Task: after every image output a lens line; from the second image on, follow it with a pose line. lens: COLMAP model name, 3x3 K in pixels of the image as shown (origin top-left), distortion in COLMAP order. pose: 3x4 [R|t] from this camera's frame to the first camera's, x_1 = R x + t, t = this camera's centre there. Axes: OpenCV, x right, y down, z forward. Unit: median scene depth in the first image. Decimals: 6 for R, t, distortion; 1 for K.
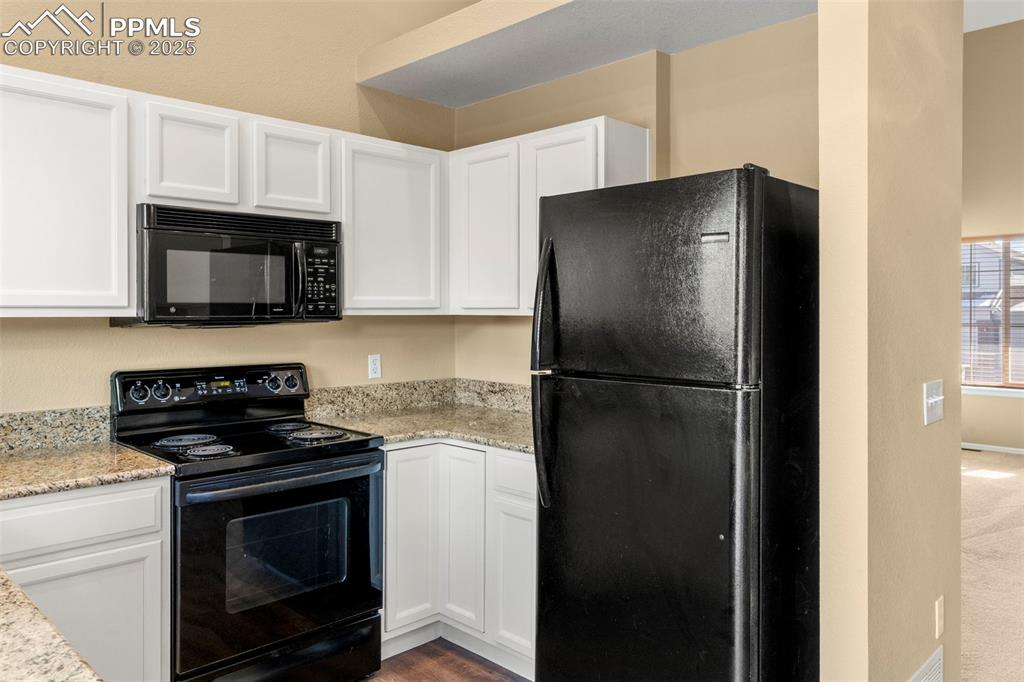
lens RADIAL K [[741.2, 0, 507.6], [0, 741.2, 321.5], [0, 0, 1]] dist [0.004370, 0.001357]
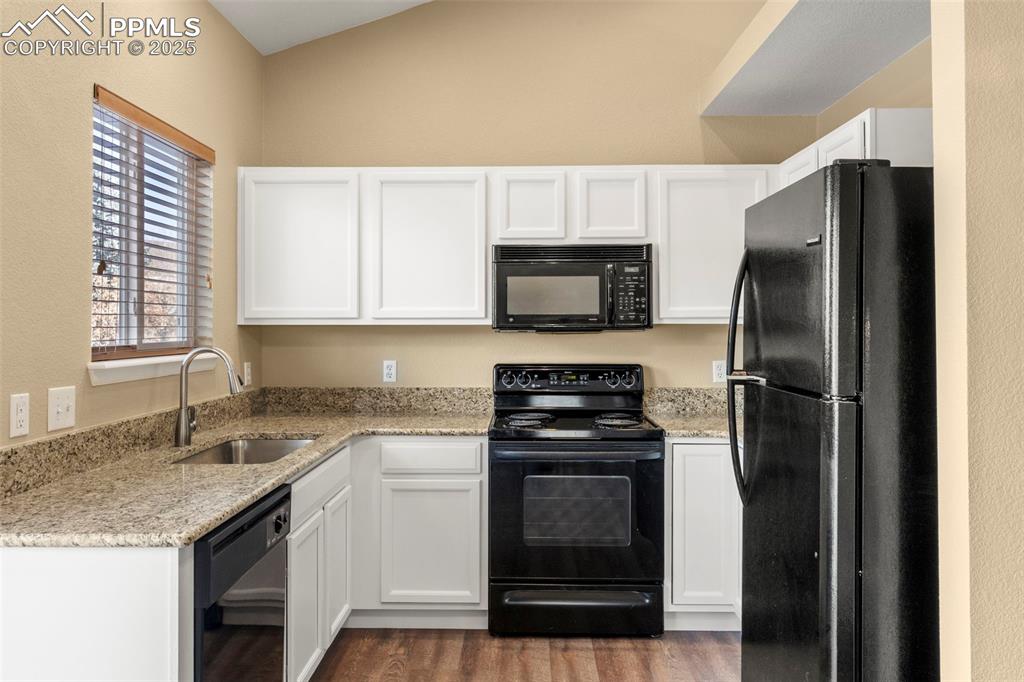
lens RADIAL K [[741.2, 0, 507.6], [0, 741.2, 321.5], [0, 0, 1]] dist [0.004370, 0.001357]
pose [[0.695605, -0.002371, -0.718420, 0.506110], [-0.007509, 0.999916, -0.010571, 0.002052], [0.718385, 0.012748, 0.695529, 0.031692]]
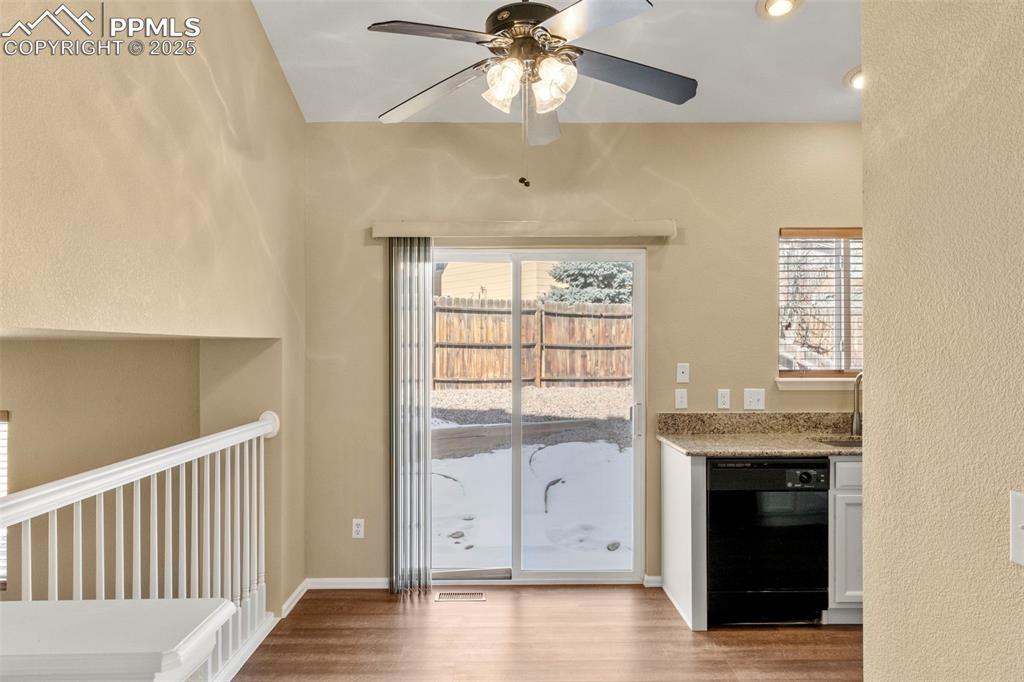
lens RADIAL K [[671.9, 0, 512.0], [0, 671.9, 341.0], [0, 0, 1]] dist [0.005873, 0.001170]
pose [[-0.681743, -0.003803, -0.731582, 1.040247], [-0.007165, 0.999973, 0.001479, -0.035275], [0.731557, 0.006250, -0.681752, 0.884213]]
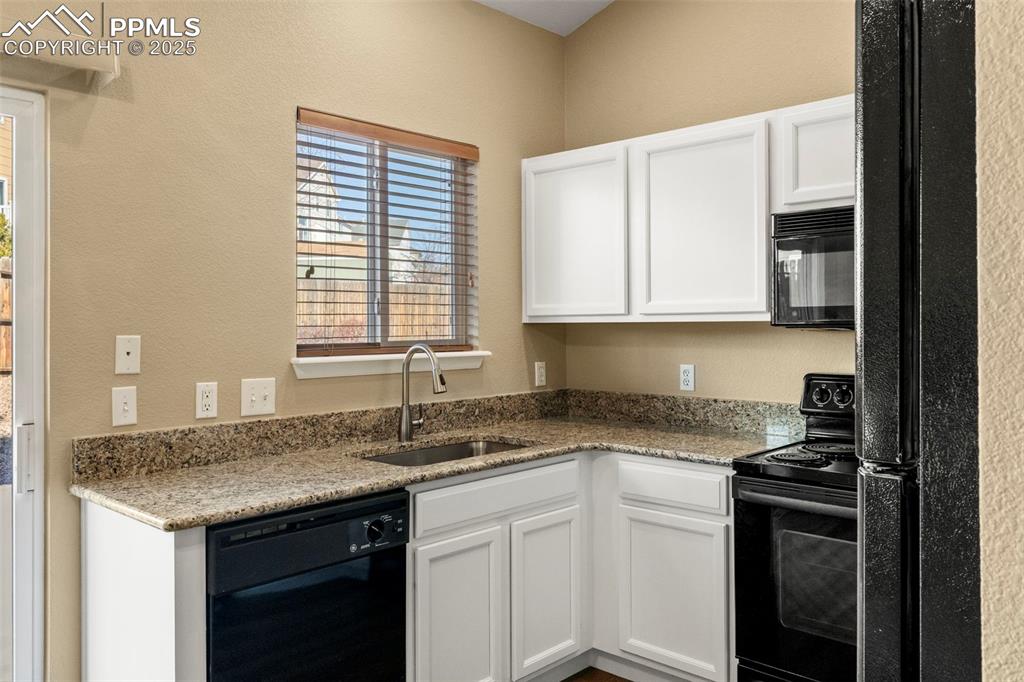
lens RADIAL K [[790.0, 0, 499.6], [0, 790.0, 320.4], [0, 0, 1]] dist [-0.000025, 0.000990]
pose [[0.030131, -0.004343, -0.999537, 0.582568], [-0.003729, 0.999983, -0.004457, -0.000468], [0.999539, 0.003861, 0.030114, 0.530653]]
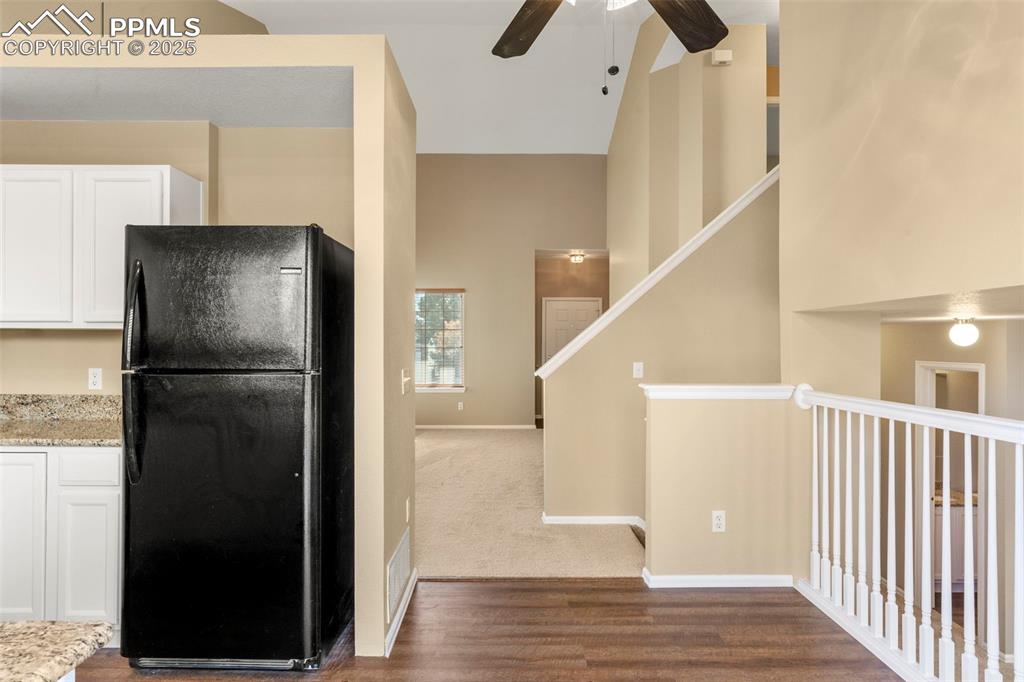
lens RADIAL K [[741.2, 0, 507.6], [0, 741.2, 321.5], [0, 0, 1]] dist [0.004370, 0.001357]
pose [[0.692658, 0.032593, 0.720529, -0.350908], [0.011389, 0.998360, -0.056108, 0.054399], [-0.721176, 0.047070, 0.691151, -0.233262]]
